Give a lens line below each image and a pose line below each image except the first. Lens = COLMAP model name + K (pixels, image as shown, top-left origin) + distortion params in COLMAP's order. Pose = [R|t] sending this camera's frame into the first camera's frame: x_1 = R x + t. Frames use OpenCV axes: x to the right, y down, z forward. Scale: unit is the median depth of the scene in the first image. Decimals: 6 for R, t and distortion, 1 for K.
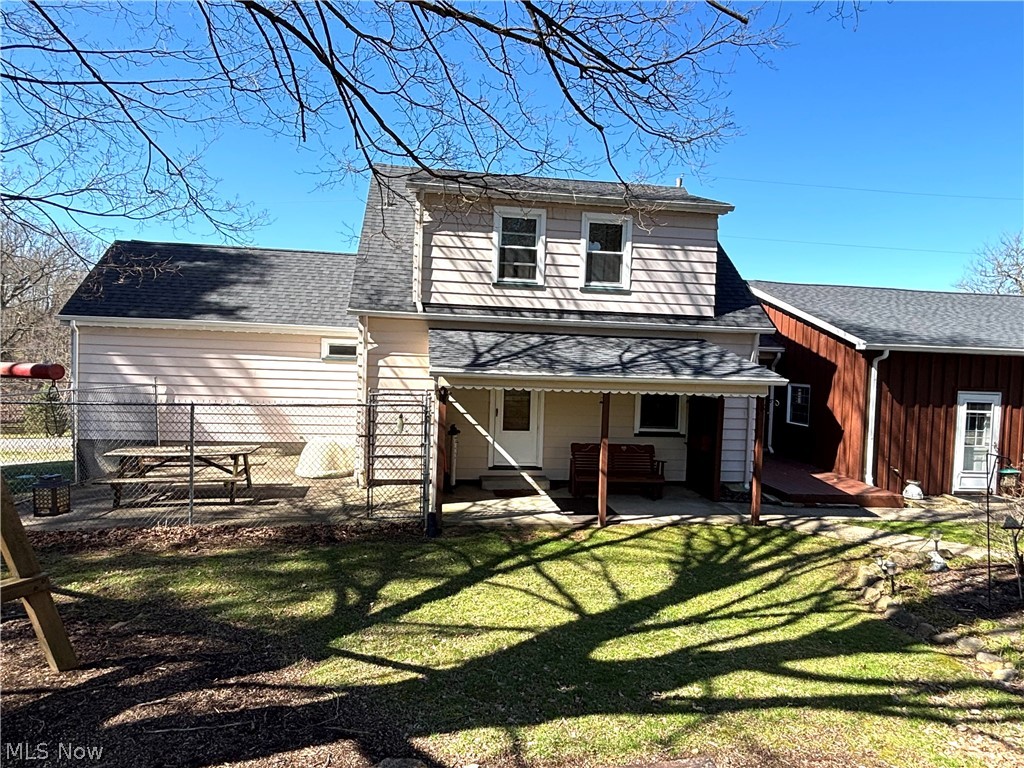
lens RADIAL K [[666.5, 0, 512.0], [0, 666.5, 384.0], [0, 0, 1]] dist [0.004502, -0.000014]
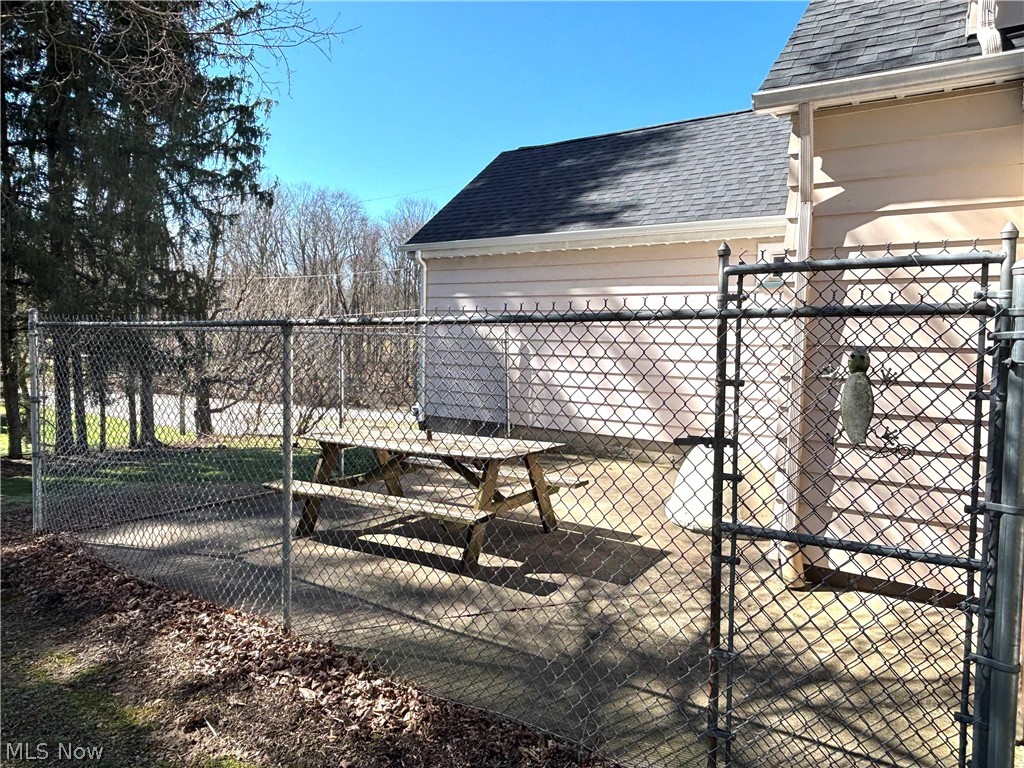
lens RADIAL K [[683.7, 0, 512.0], [0, 683.7, 384.0], [0, 0, 1]] dist [-0.003820, -0.004023]
pose [[0.727848, 0.026955, -0.685209, -0.079009], [-0.023775, 0.999618, 0.014069, 0.043306], [0.685327, 0.006051, 0.728211, 0.615357]]
